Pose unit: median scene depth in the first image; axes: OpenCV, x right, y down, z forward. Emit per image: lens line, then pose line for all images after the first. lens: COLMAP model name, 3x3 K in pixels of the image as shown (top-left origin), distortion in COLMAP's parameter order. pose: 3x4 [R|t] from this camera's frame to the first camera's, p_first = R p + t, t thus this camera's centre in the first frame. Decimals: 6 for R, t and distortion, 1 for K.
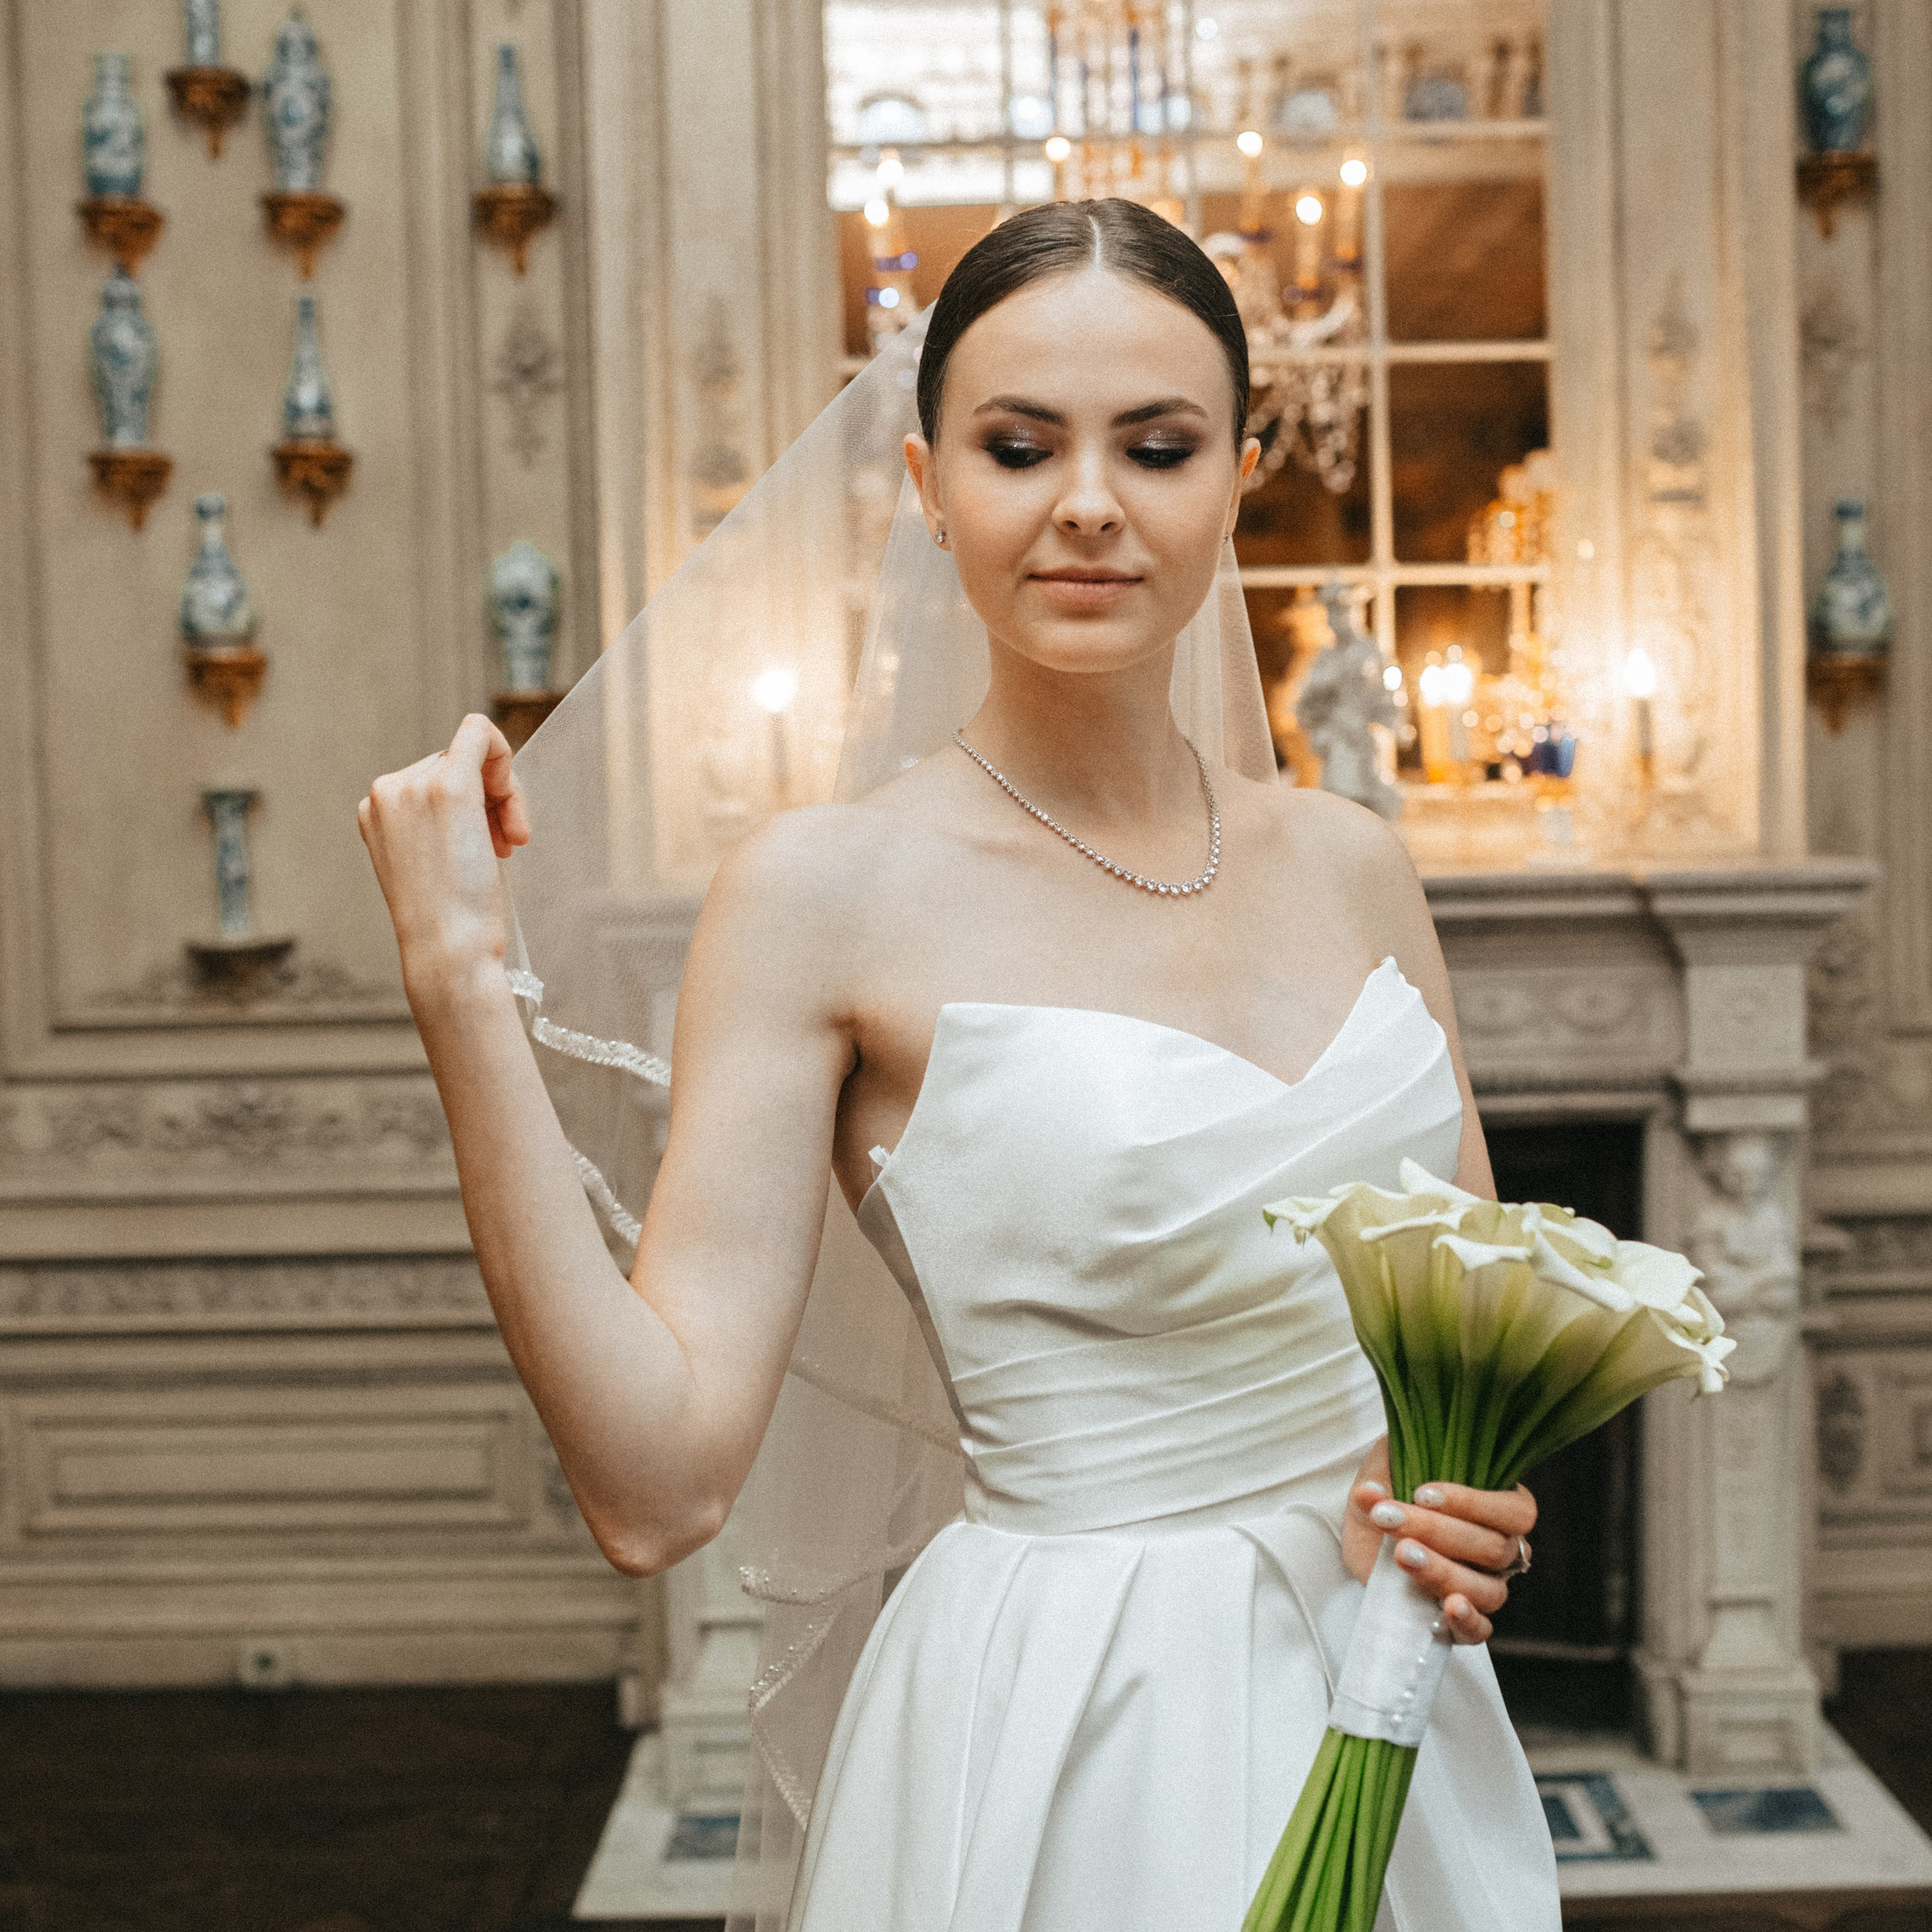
lens RADIAL K [[2807.3, 0, 966.0], [0, 2807.3, 966.0], [0, 0, 1]] dist [-0.097712, 0.112102]
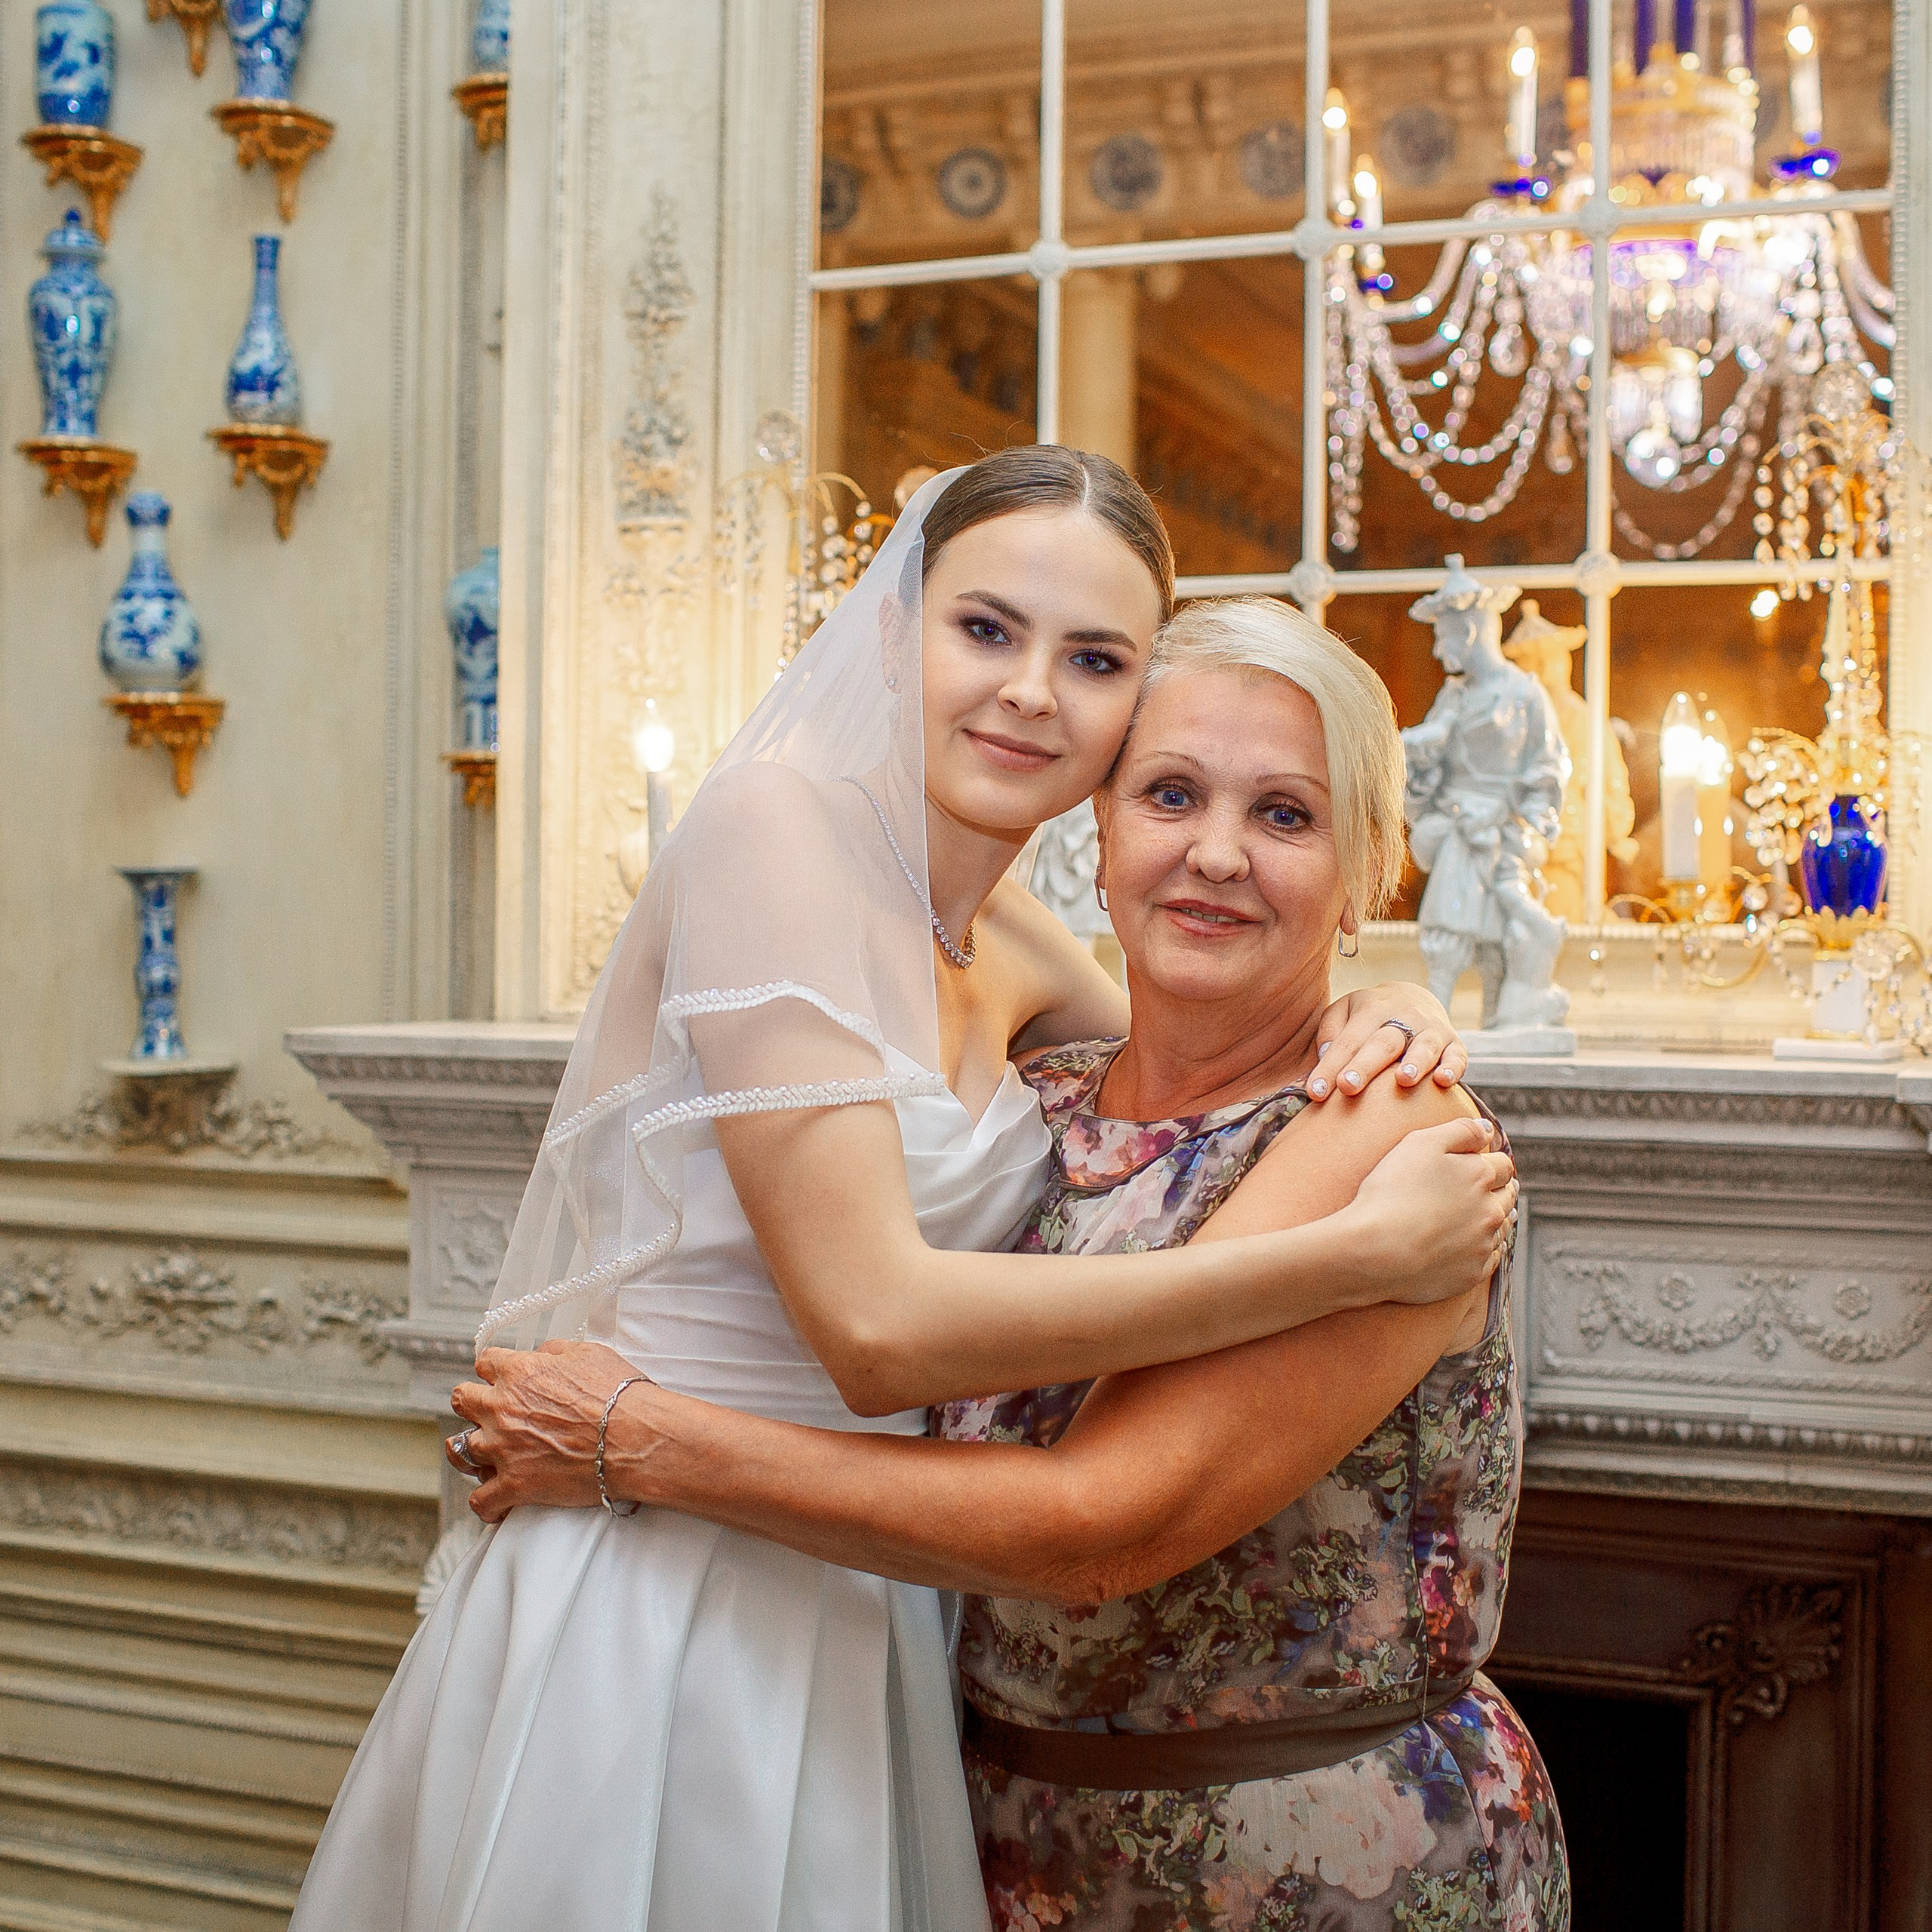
lens RADIAL K [[2804.2, 0, 991.2], [0, 2804.2, 966.5], [0, 0, 1]] dist [-0.076556, 0.005747]
pose [[0.932854, 0.041692, -0.357833, 0.240970], [-0.058782, 0.997584, -0.037011, -0.022759], [0.355426, 0.055560, 0.933052, 0.373542]]
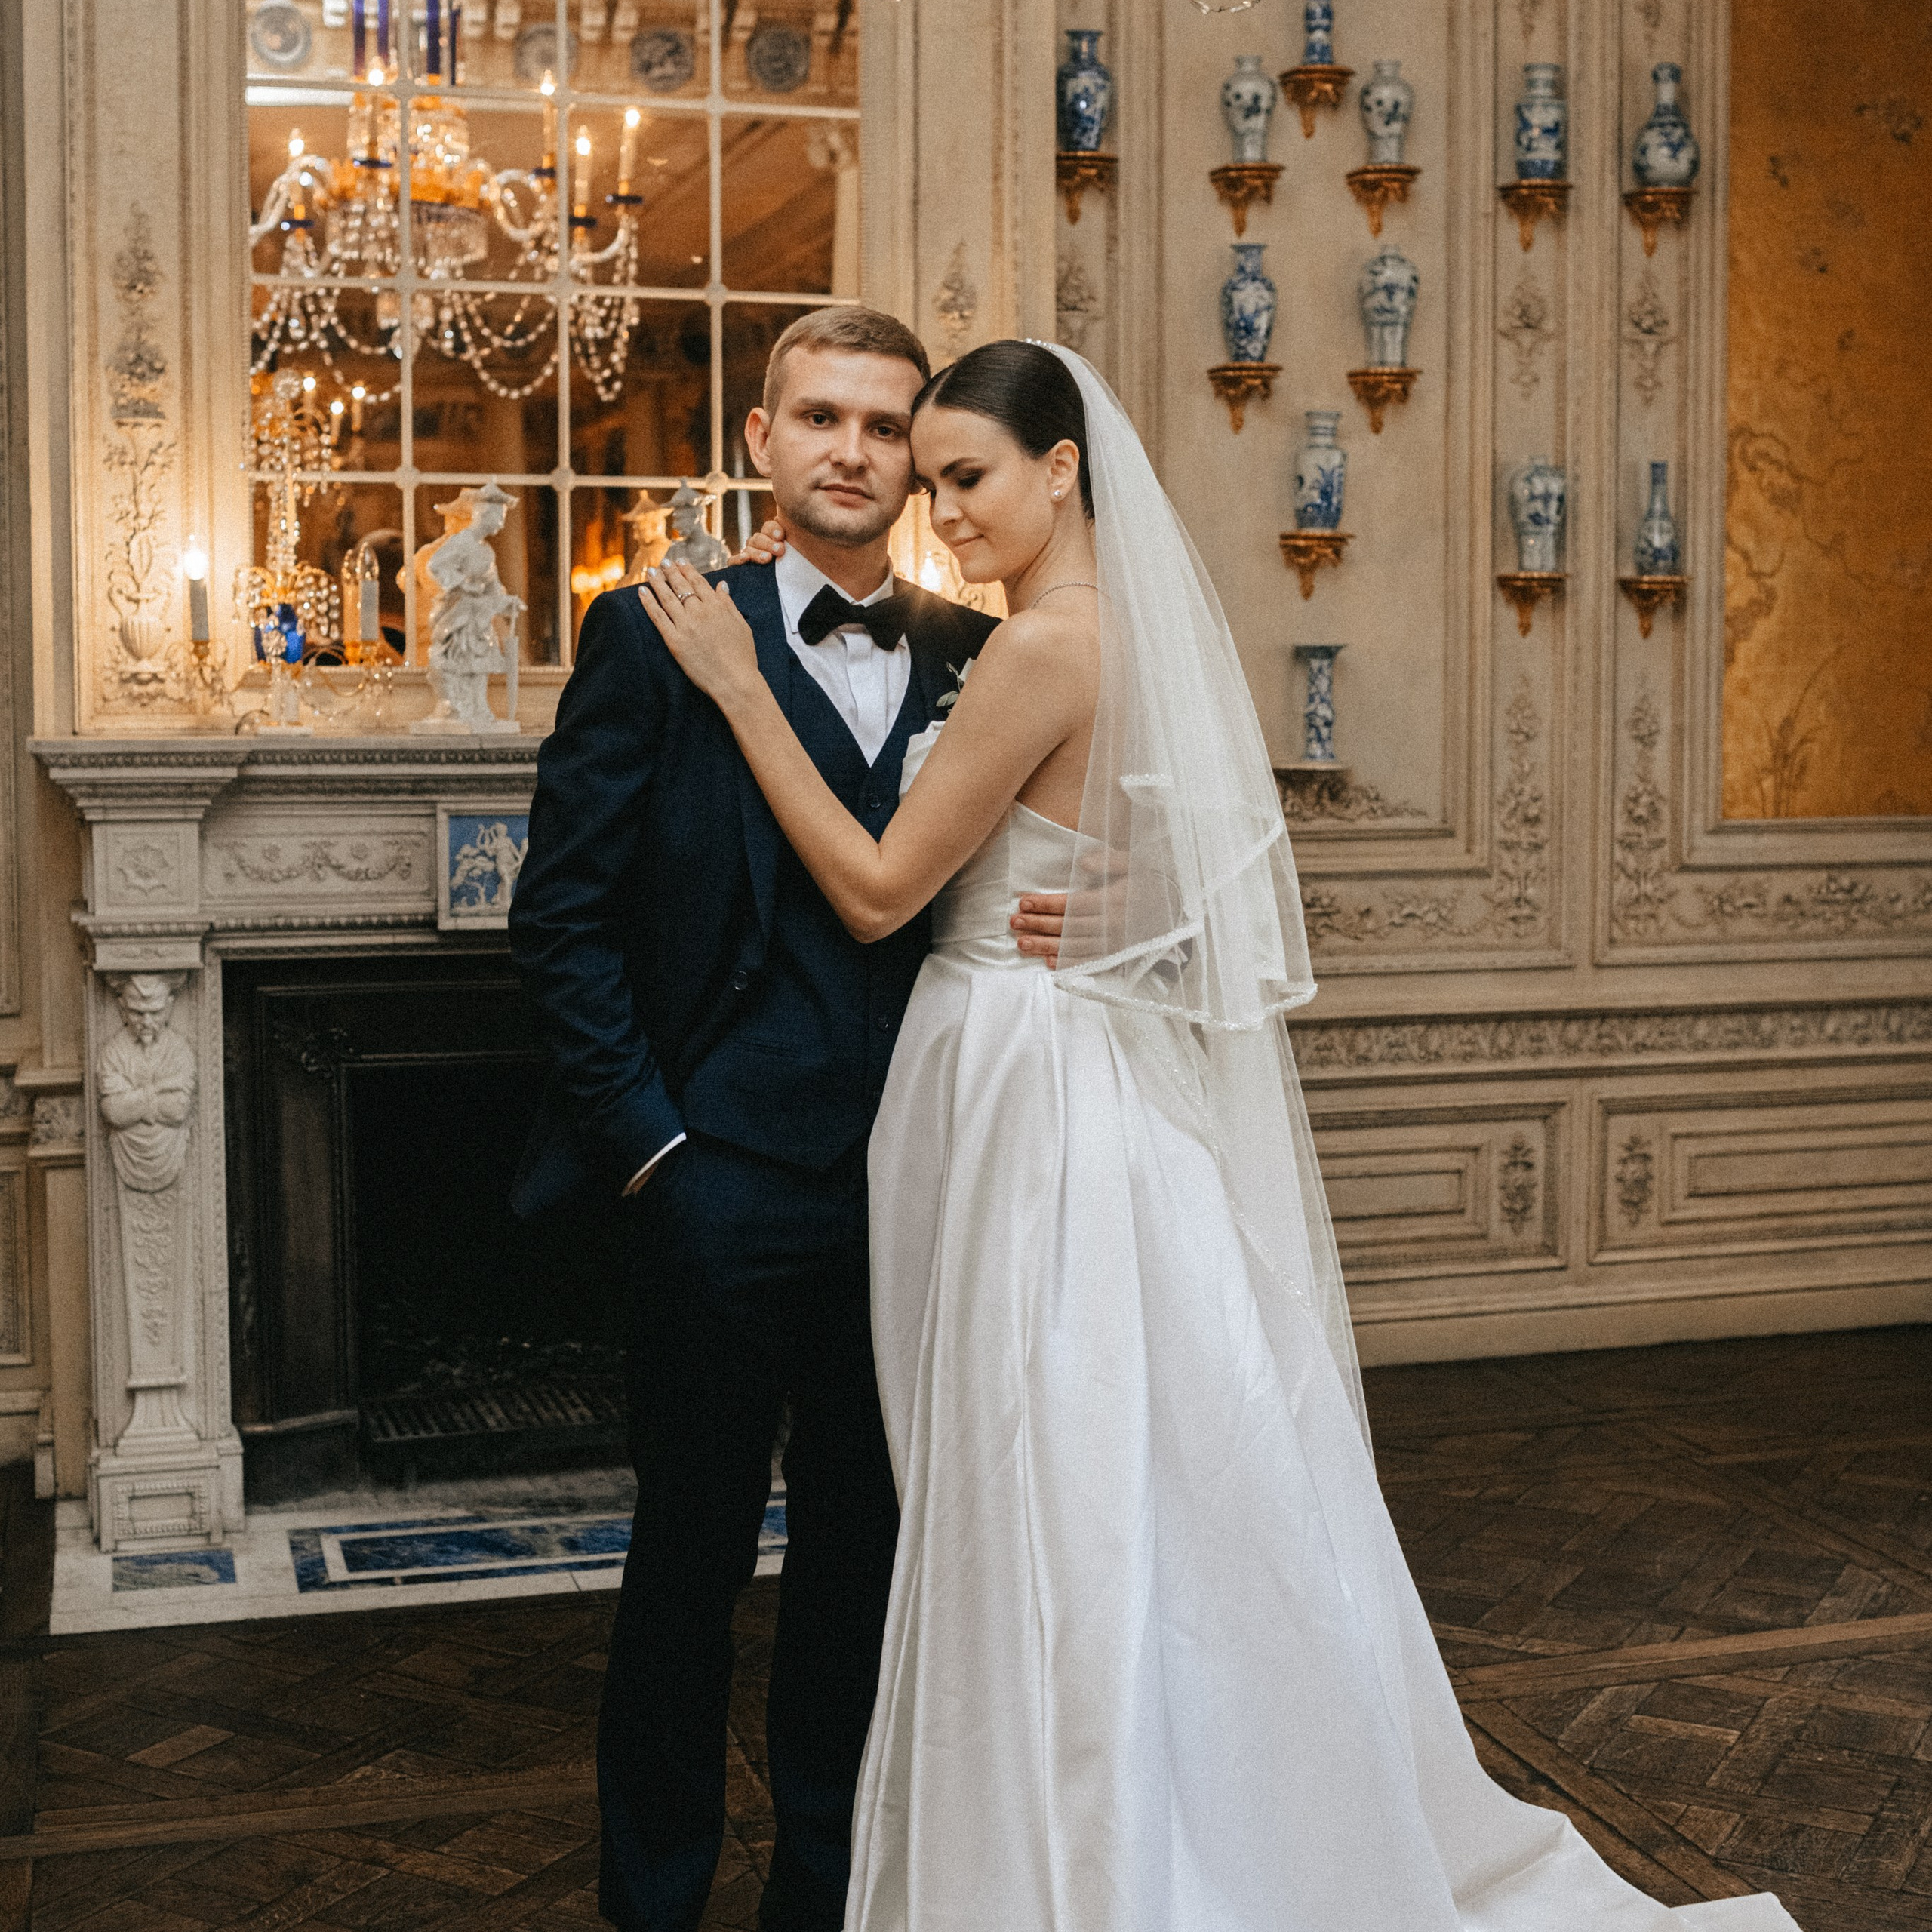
lens RADIAL K [[2898.2, 0, 943.3], [0, 2898.2, 925.5], [0, 0, 1]] dist [-0.106855, 0.155355]
pose [[0.954413, 0.002559, 0.298477, -0.119983], [-0.007330, 0.999863, 0.014867, 0.026787], [-0.298398, -0.016378, 0.954301, -0.189445]]
